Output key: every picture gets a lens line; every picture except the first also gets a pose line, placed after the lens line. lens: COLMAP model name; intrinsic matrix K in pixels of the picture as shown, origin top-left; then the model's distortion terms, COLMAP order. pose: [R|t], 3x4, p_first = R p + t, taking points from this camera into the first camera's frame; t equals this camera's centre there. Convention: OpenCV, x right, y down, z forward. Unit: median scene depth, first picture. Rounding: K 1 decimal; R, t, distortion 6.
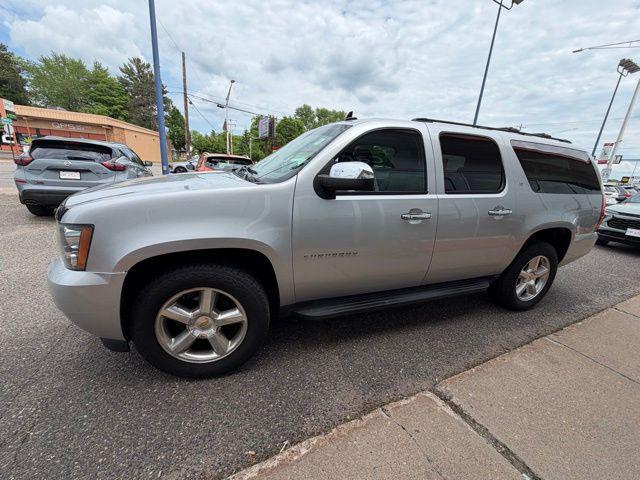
lens RADIAL K [[257.1, 0, 316.7], [0, 257.1, 239.6], [0, 0, 1]] dist [-0.000237, 0.000343]
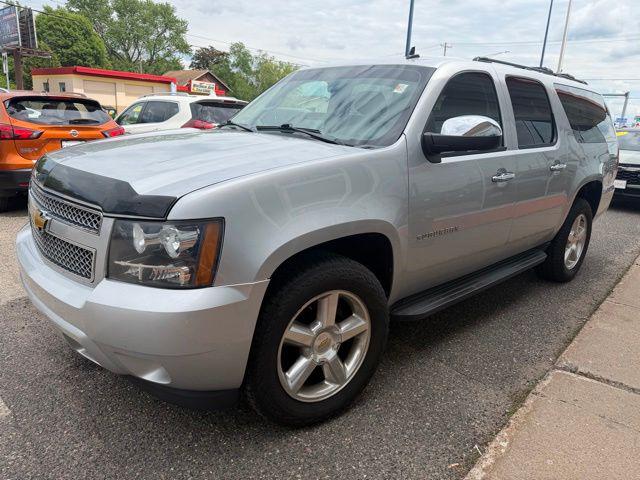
lens RADIAL K [[459.6, 0, 317.3], [0, 459.6, 238.5], [0, 0, 1]] dist [0.026423, -0.042710]
pose [[0.921479, -0.118449, 0.369928, -0.727710], [0.116401, 0.992809, 0.027941, -0.004403], [-0.370578, 0.017313, 0.928640, -0.164841]]
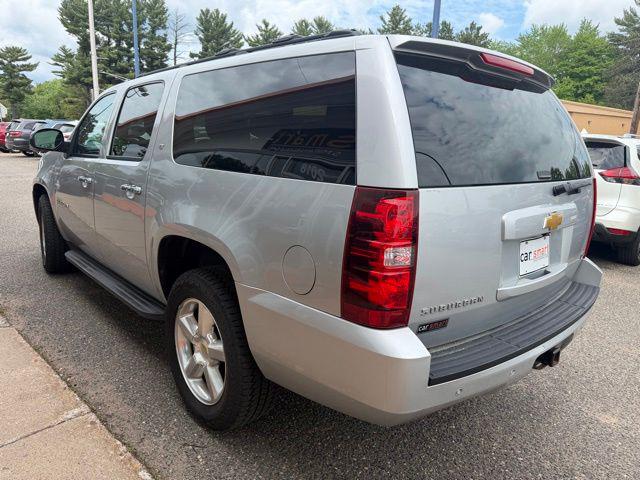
lens RADIAL K [[459.6, 0, 320.7], [0, 459.6, 233.9], [0, 0, 1]] dist [0.026423, -0.042710]
pose [[0.360093, 0.136037, -0.922945, 2.265608], [-0.268316, 0.962613, 0.037199, -0.190543], [0.893498, 0.234245, 0.383131, 1.135524]]
